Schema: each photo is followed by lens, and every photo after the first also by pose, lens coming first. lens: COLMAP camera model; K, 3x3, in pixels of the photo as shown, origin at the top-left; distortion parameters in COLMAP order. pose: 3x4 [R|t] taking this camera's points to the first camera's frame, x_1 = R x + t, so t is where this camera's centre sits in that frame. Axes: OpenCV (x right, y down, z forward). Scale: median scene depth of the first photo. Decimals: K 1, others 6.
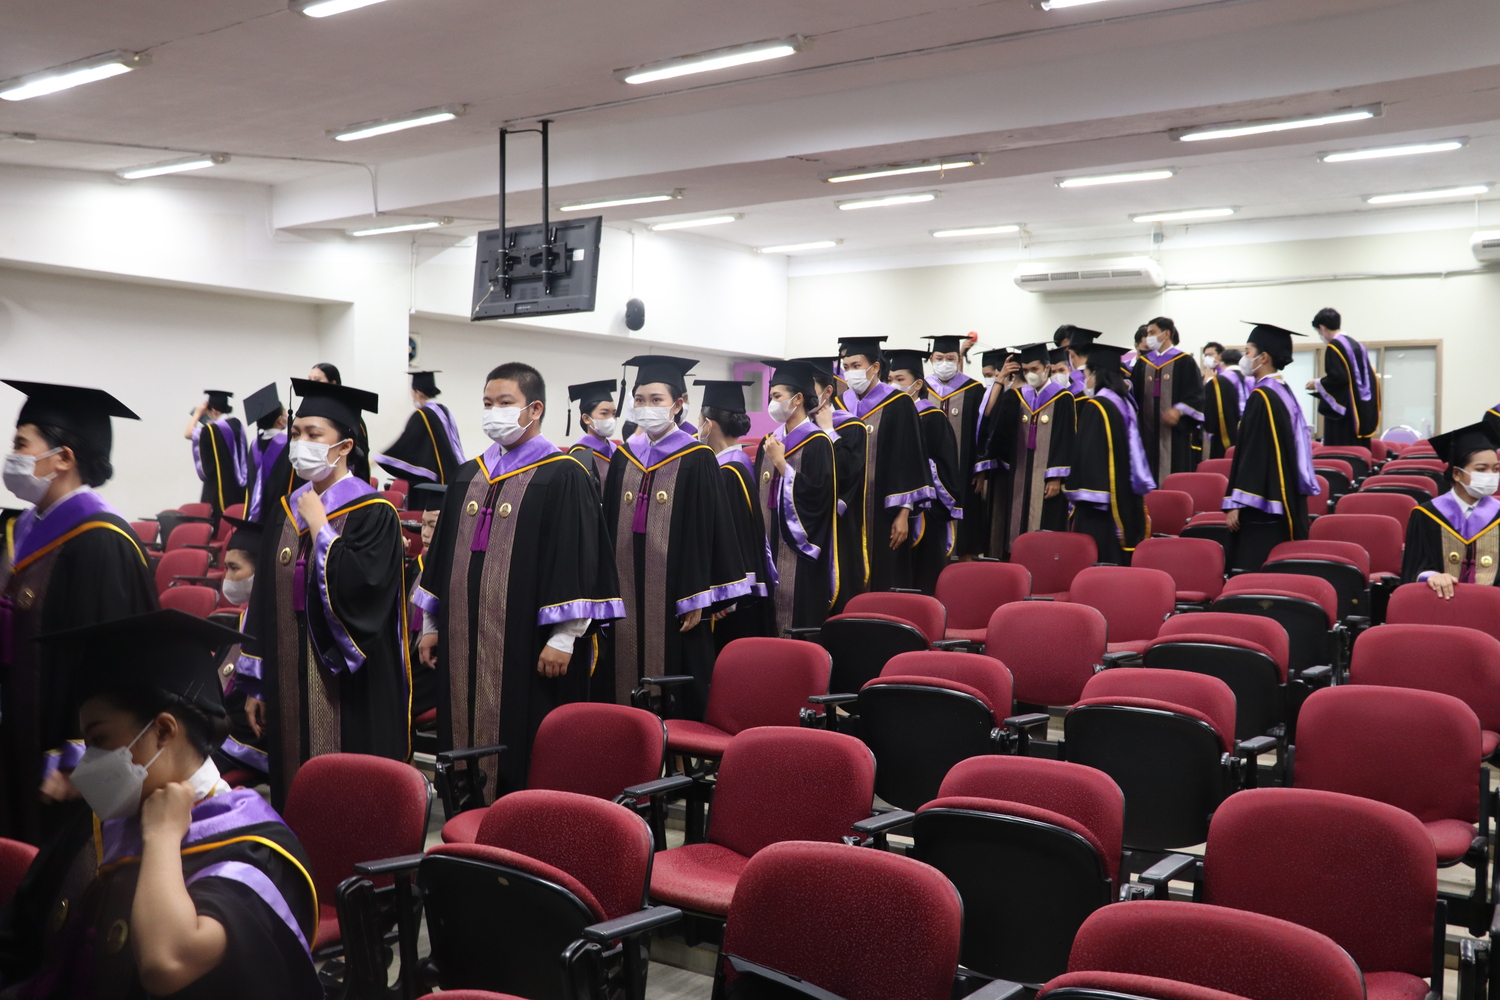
lens RADIAL K [[1397.9, 0, 746.7], [0, 1397.9, 504.8], [0, 0, 1]] dist [-0.003090, 0.015839]
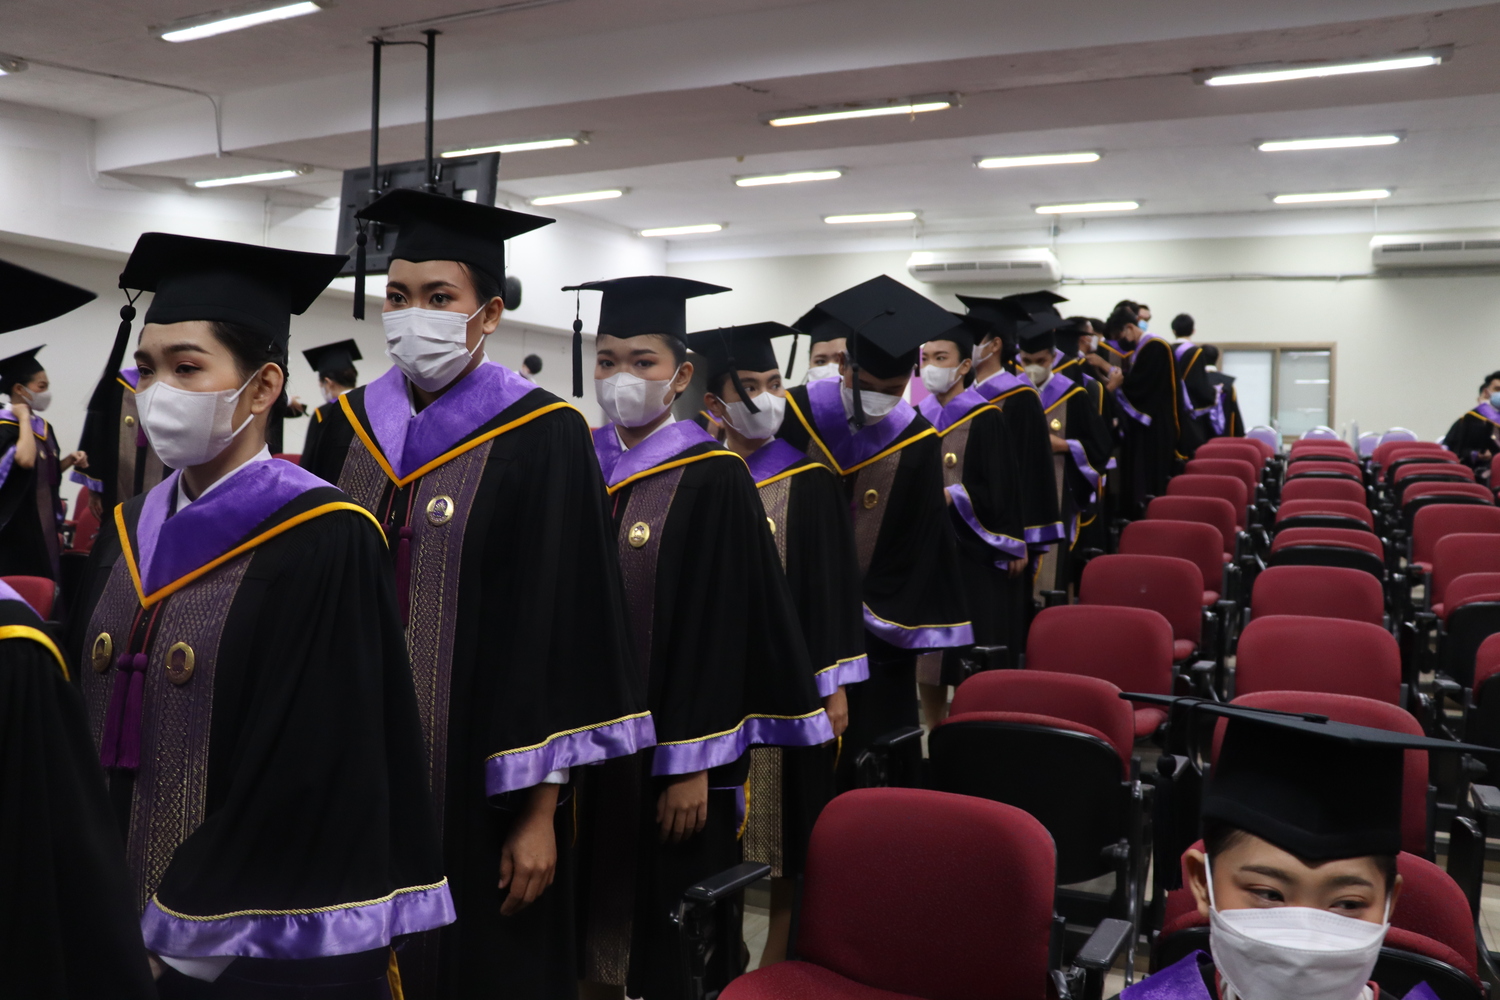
lens RADIAL K [[1273.7, 0, 753.8], [0, 1273.7, 518.6], [0, 0, 1]] dist [-0.159963, 0.160638]
pose [[0.991355, 0.005505, 0.131095, -0.052545], [-0.008303, 0.999749, 0.020807, -0.009987], [-0.130947, -0.021716, 0.991151, 0.263675]]
